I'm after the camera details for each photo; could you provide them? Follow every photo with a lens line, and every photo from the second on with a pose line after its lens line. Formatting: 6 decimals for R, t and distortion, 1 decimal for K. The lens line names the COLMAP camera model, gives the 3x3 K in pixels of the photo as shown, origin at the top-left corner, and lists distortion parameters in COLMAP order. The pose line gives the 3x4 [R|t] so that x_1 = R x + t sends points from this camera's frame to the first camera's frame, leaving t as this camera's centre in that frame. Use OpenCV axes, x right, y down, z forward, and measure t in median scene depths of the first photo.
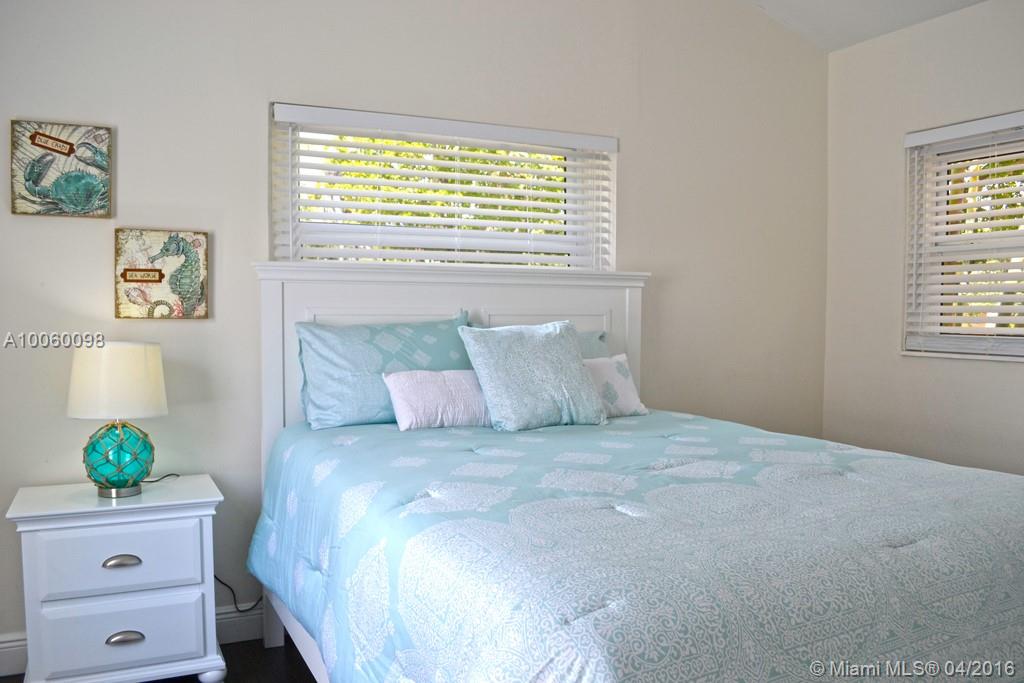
lens RADIAL K [[841.3, 0, 510.5], [0, 841.3, 339.3], [0, 0, 1]] dist [-0.057154, 0.004196]
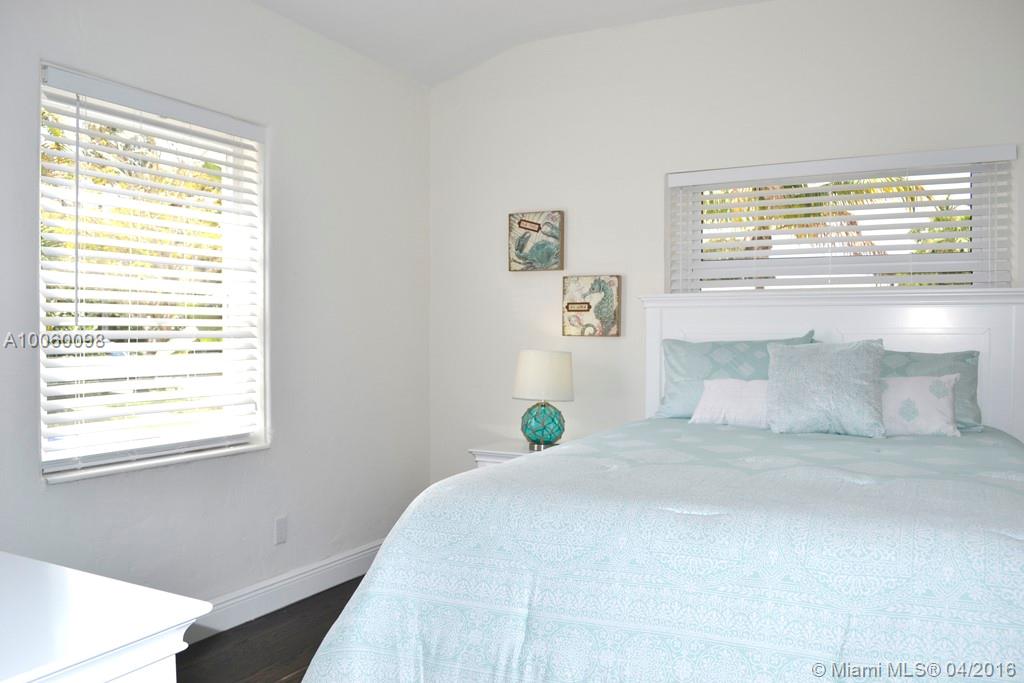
lens RADIAL K [[841.3, 0, 514.6], [0, 841.3, 341.7], [0, 0, 1]] dist [-0.057154, 0.004196]
pose [[0.593216, 0.006103, -0.805020, 0.704685], [-0.030374, 0.999429, -0.014806, 0.010958], [0.804470, 0.033235, 0.593063, 0.022564]]
